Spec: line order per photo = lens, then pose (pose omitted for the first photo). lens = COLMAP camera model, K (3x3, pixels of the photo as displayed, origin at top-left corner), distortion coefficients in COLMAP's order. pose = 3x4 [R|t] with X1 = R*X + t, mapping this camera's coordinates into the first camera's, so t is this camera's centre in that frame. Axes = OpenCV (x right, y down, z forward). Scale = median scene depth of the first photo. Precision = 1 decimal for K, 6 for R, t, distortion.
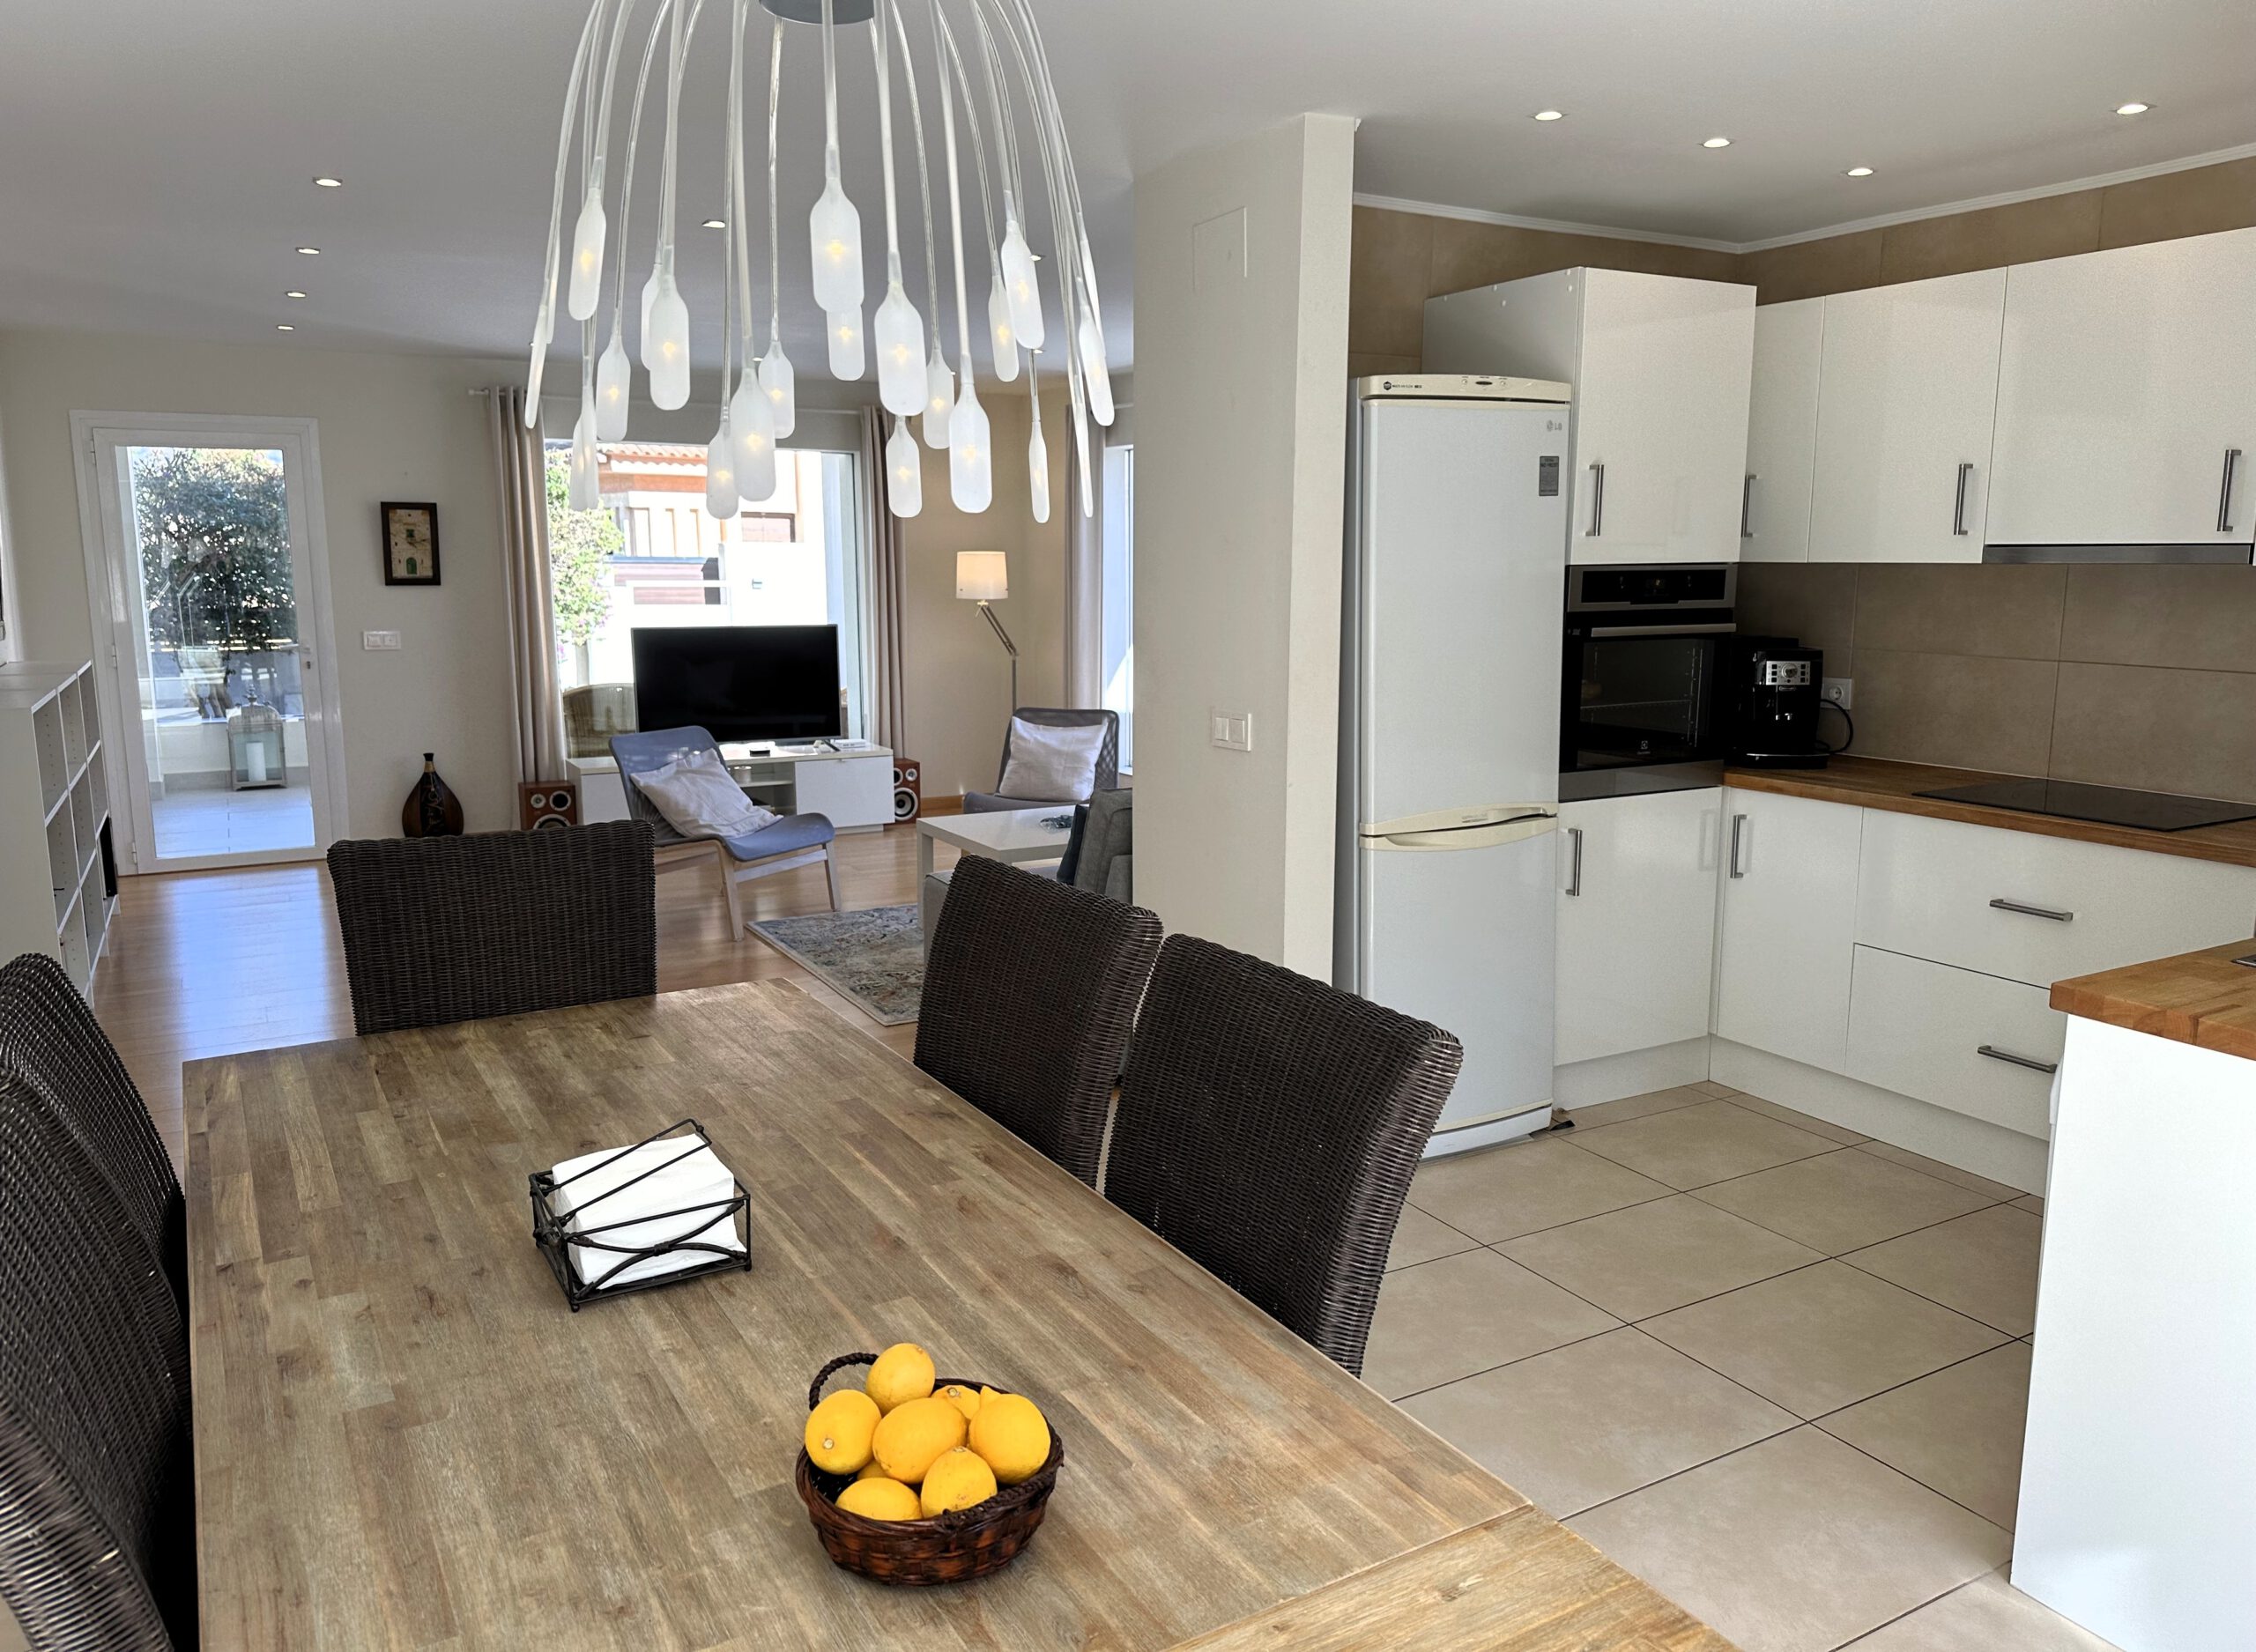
lens RADIAL K [[1581.9, 0, 1133.6], [0, 1581.9, 797.2], [0, 0, 1]] dist [0.062588, -0.048430]
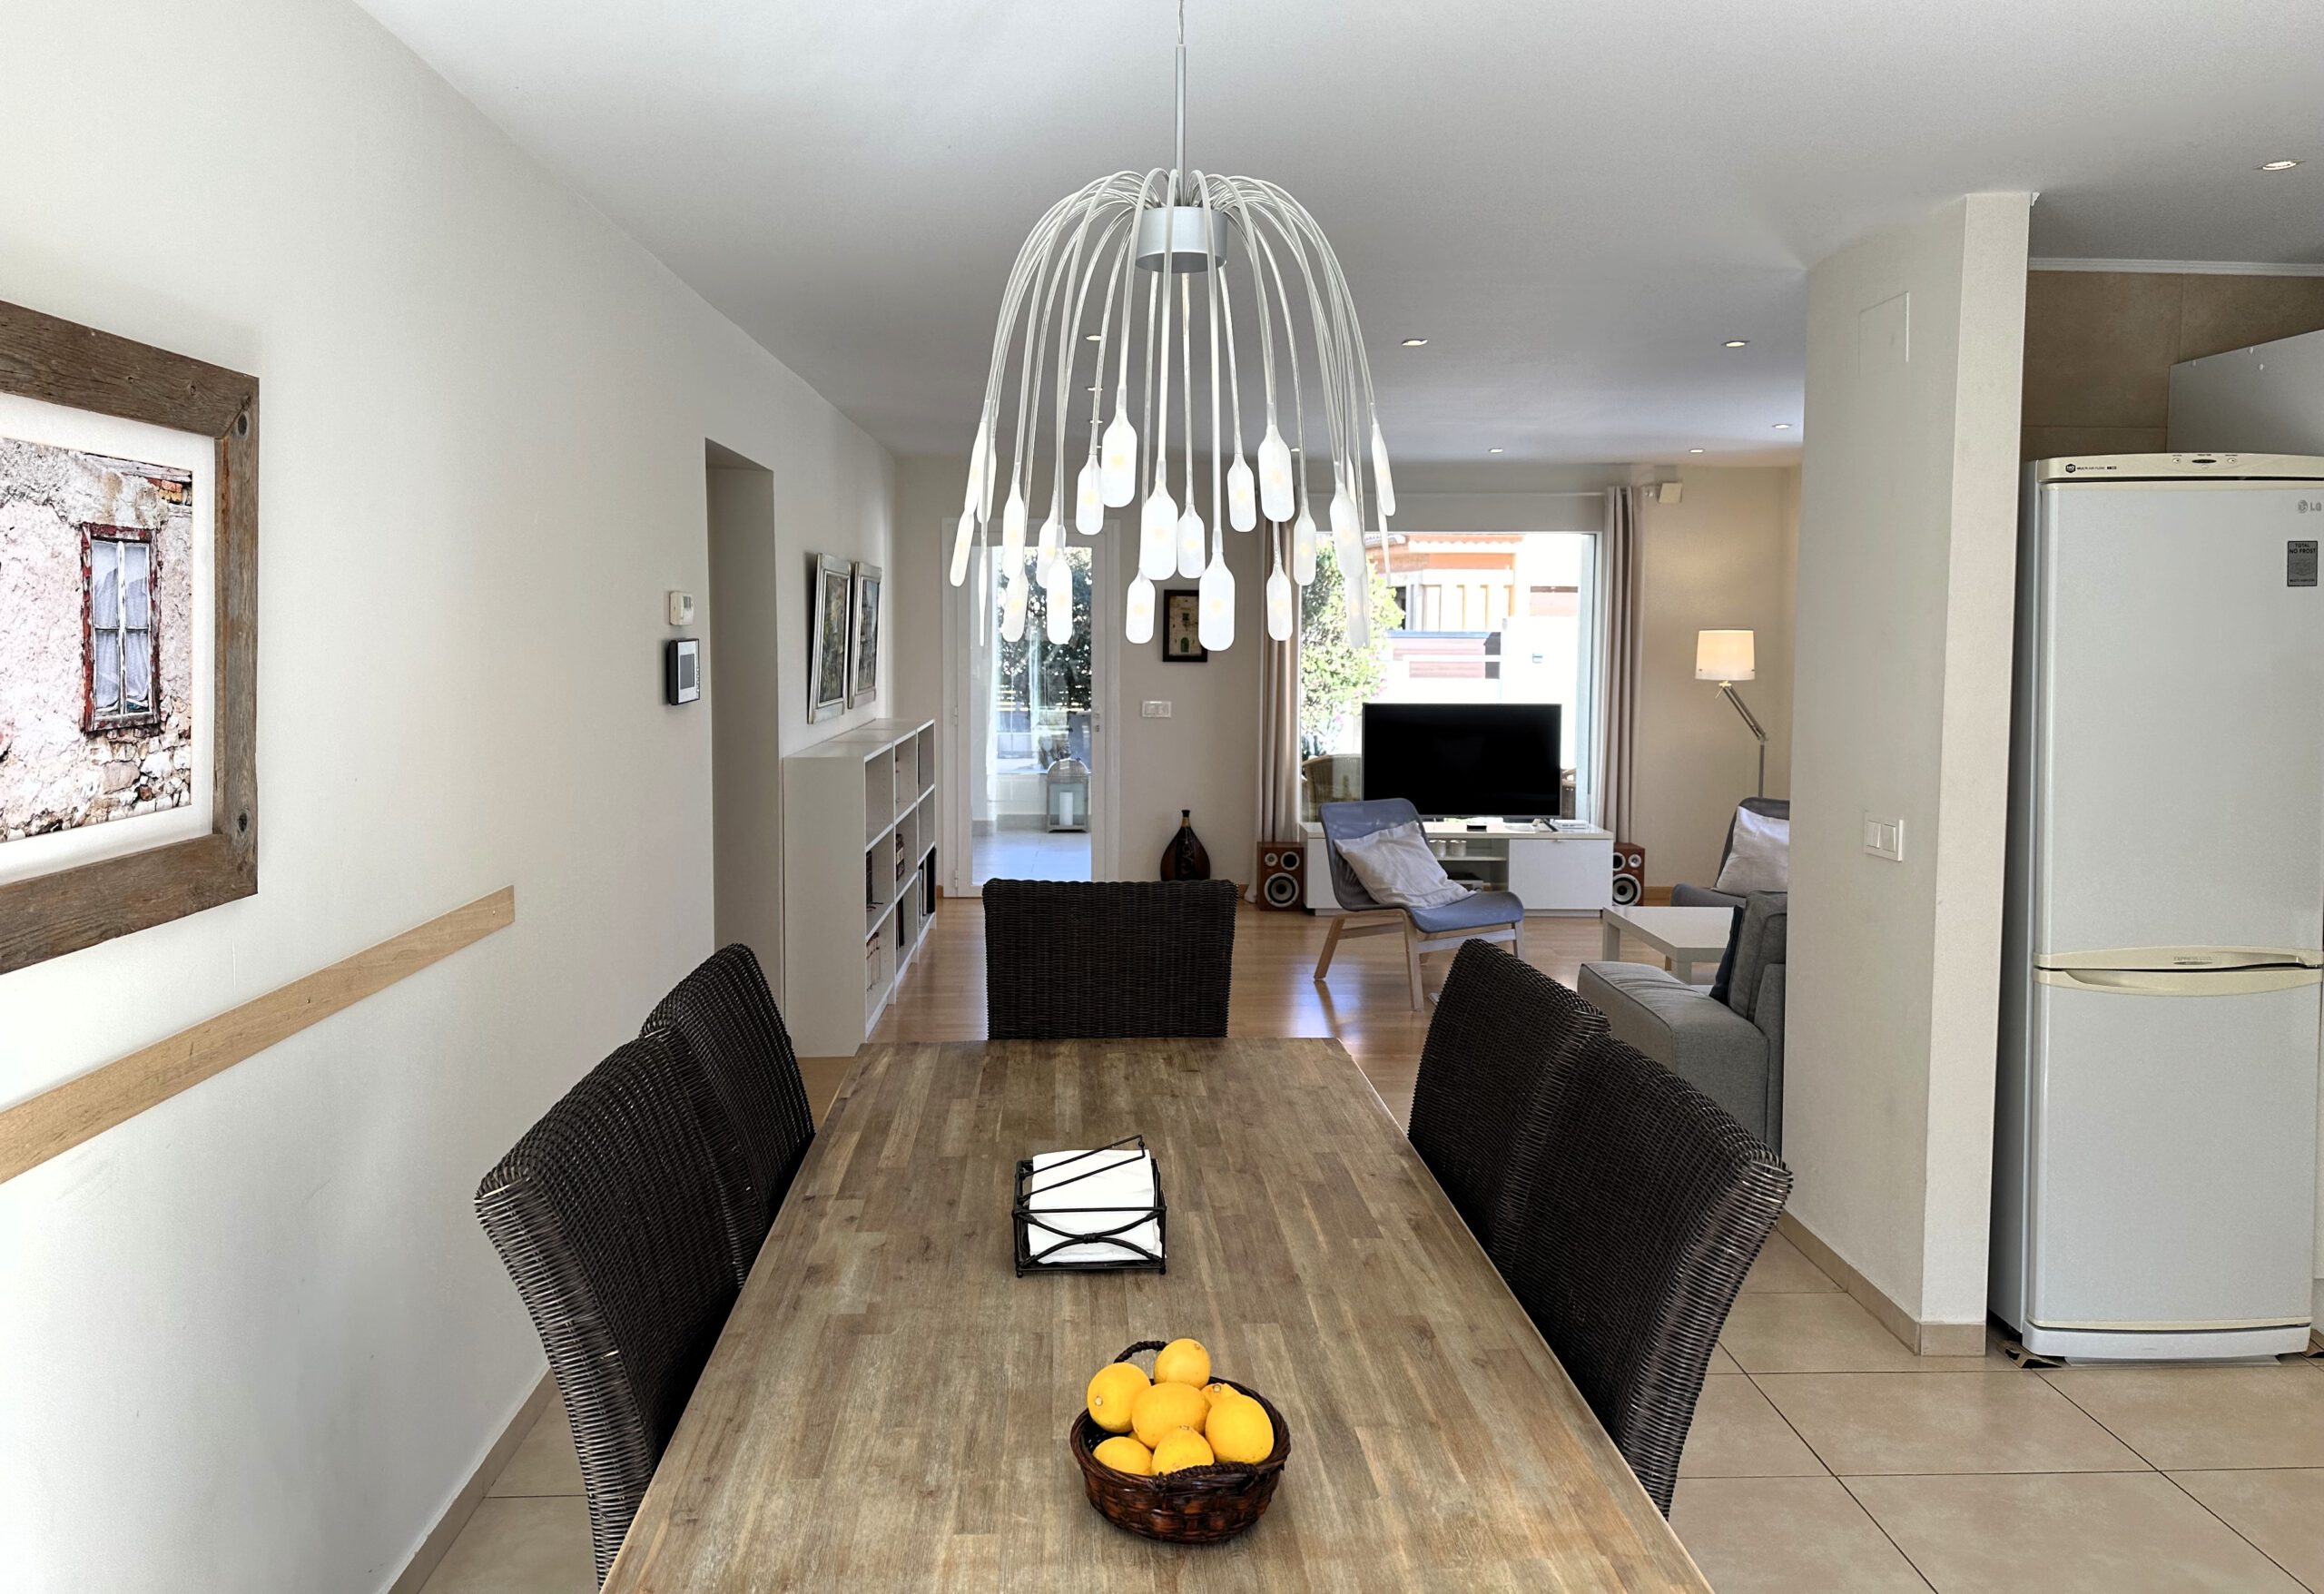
lens RADIAL K [[1591.0, 0, 1163.8], [0, 1591.0, 704.9], [0, 0, 1]] dist [0.215171, -0.356295]
pose [[0.897247, 0.027967, -0.440643, 0.231290], [-0.073841, 0.993441, -0.087304, -0.010953], [0.435312, 0.110871, 0.893427, -0.091217]]
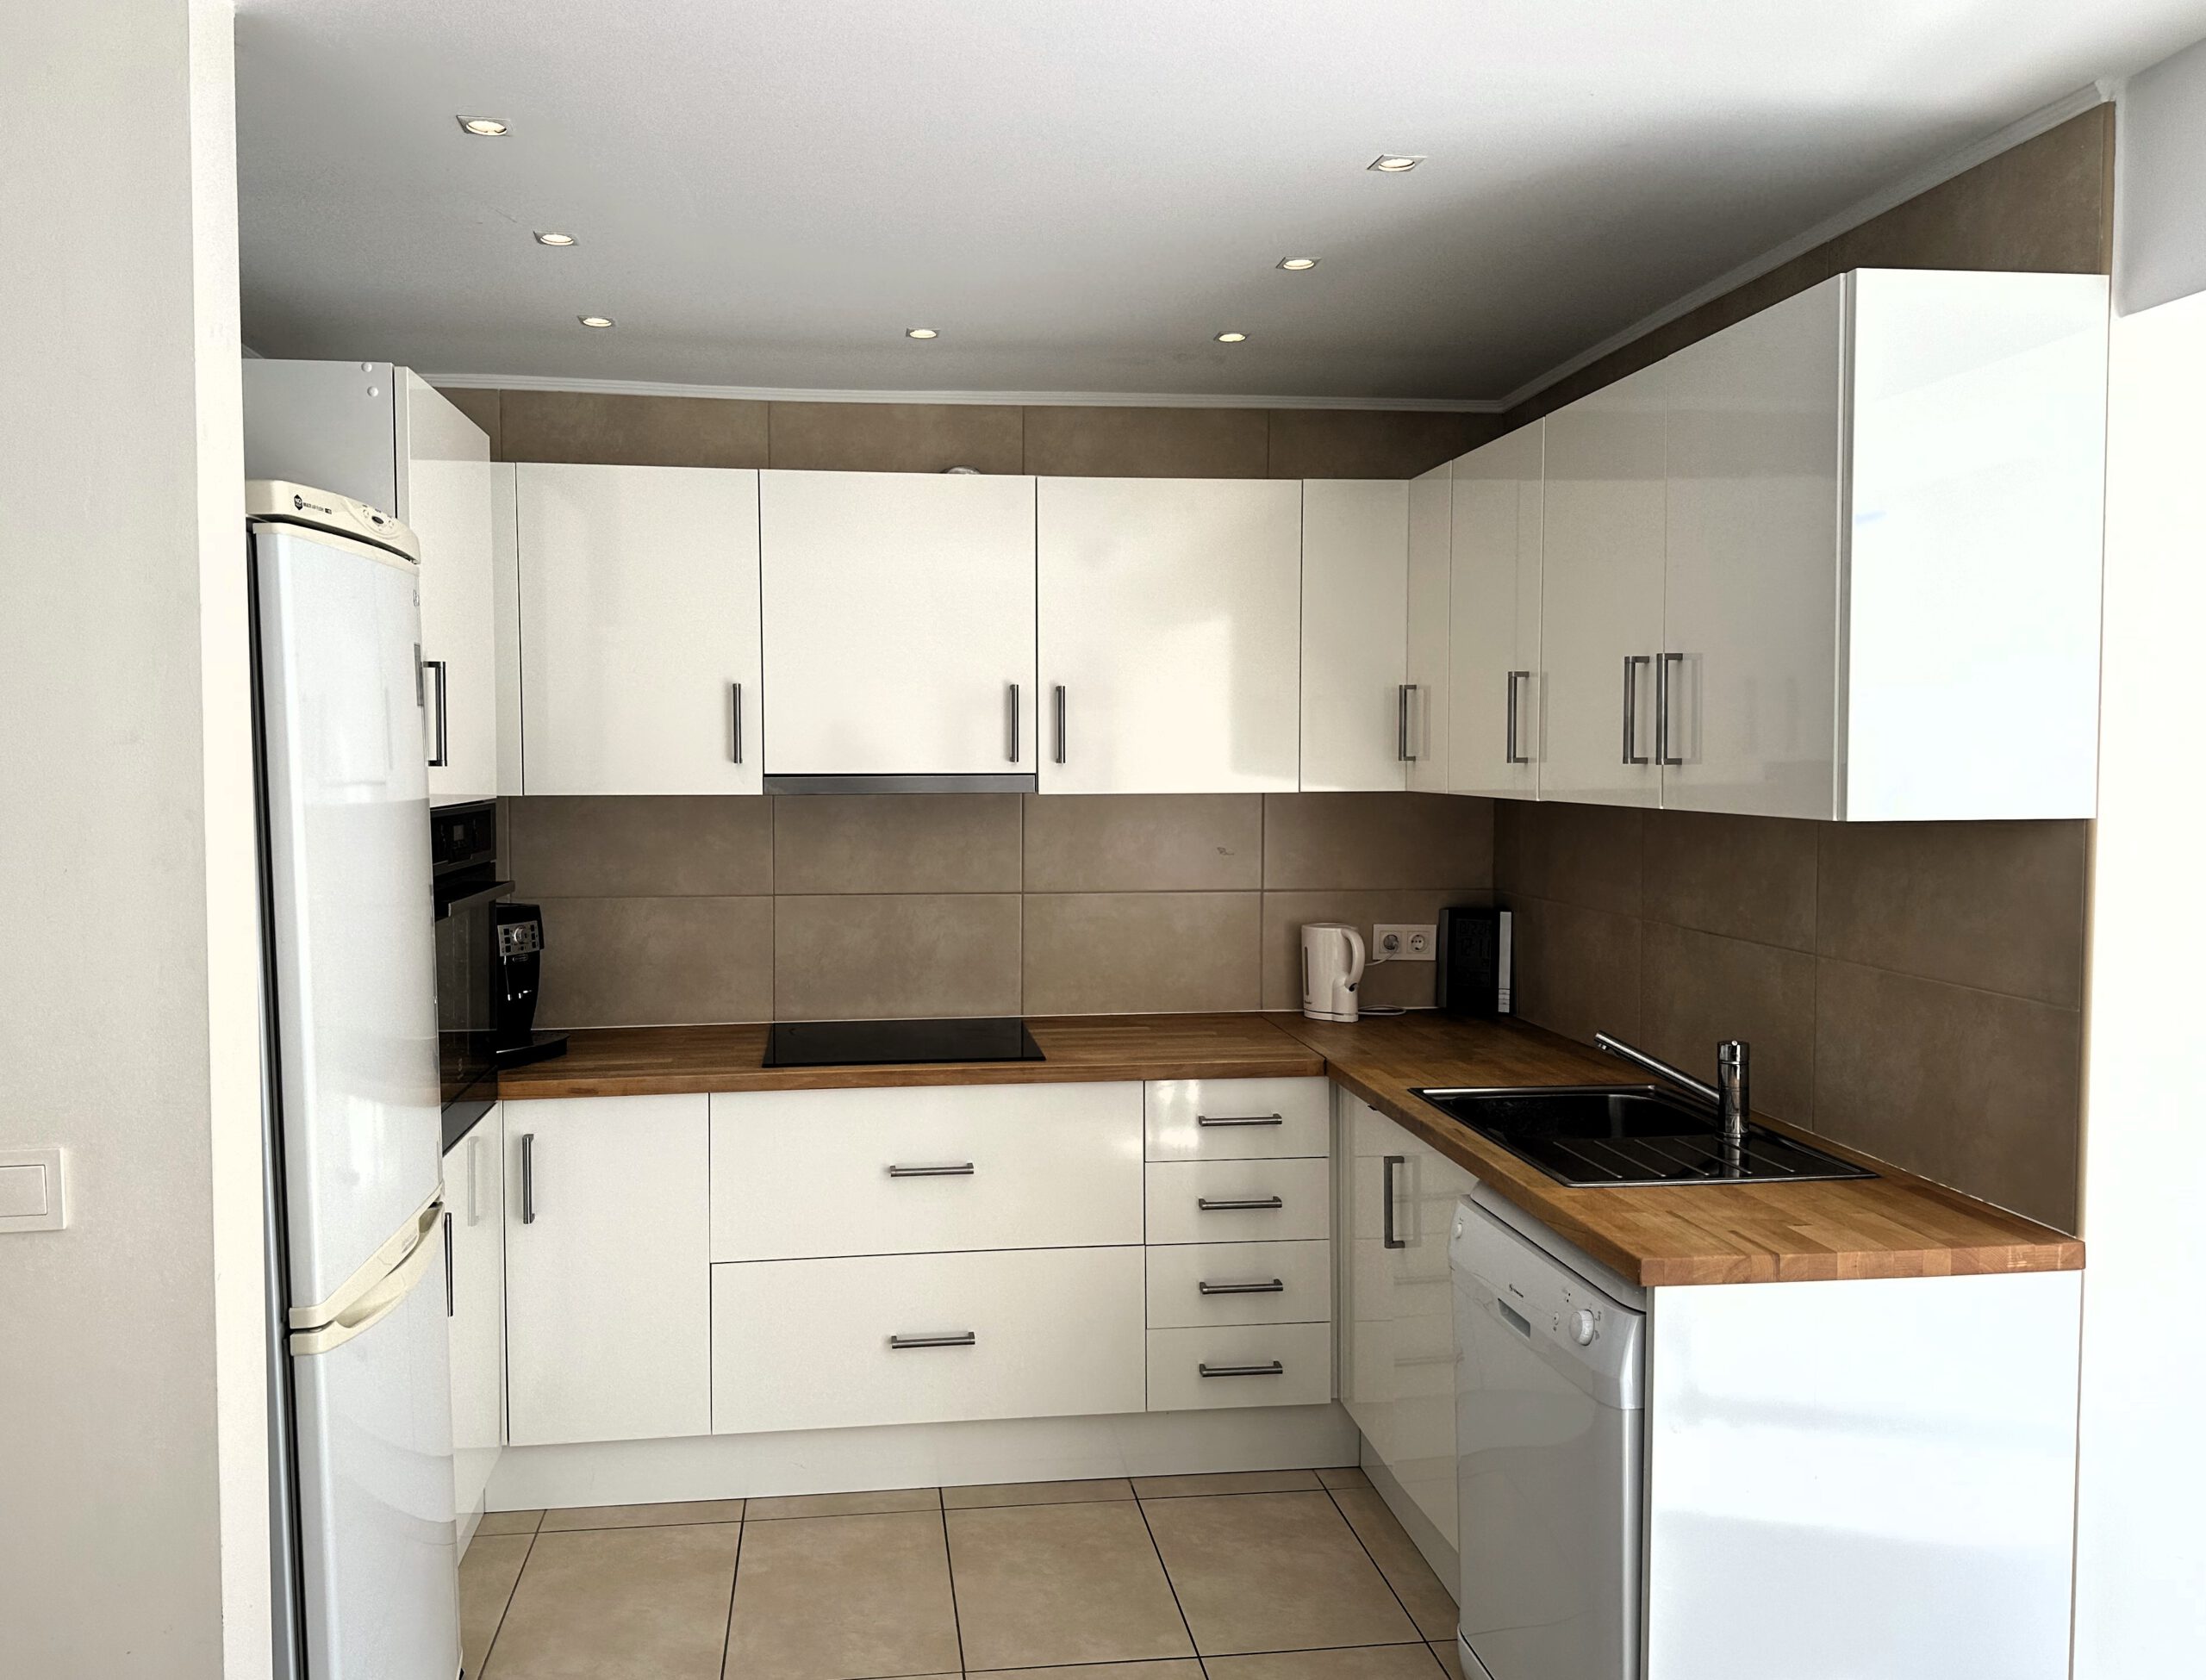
lens RADIAL K [[1637.7, 0, 1103.4], [0, 1637.7, 805.8], [0, 0, 1]] dist [0.011328, 0.002362]
pose [[0.402766, -0.033262, 0.914698, -0.519932], [0.149147, 0.988368, -0.029732, -0.198020], [-0.903070, 0.148399, 0.403042, 1.099932]]
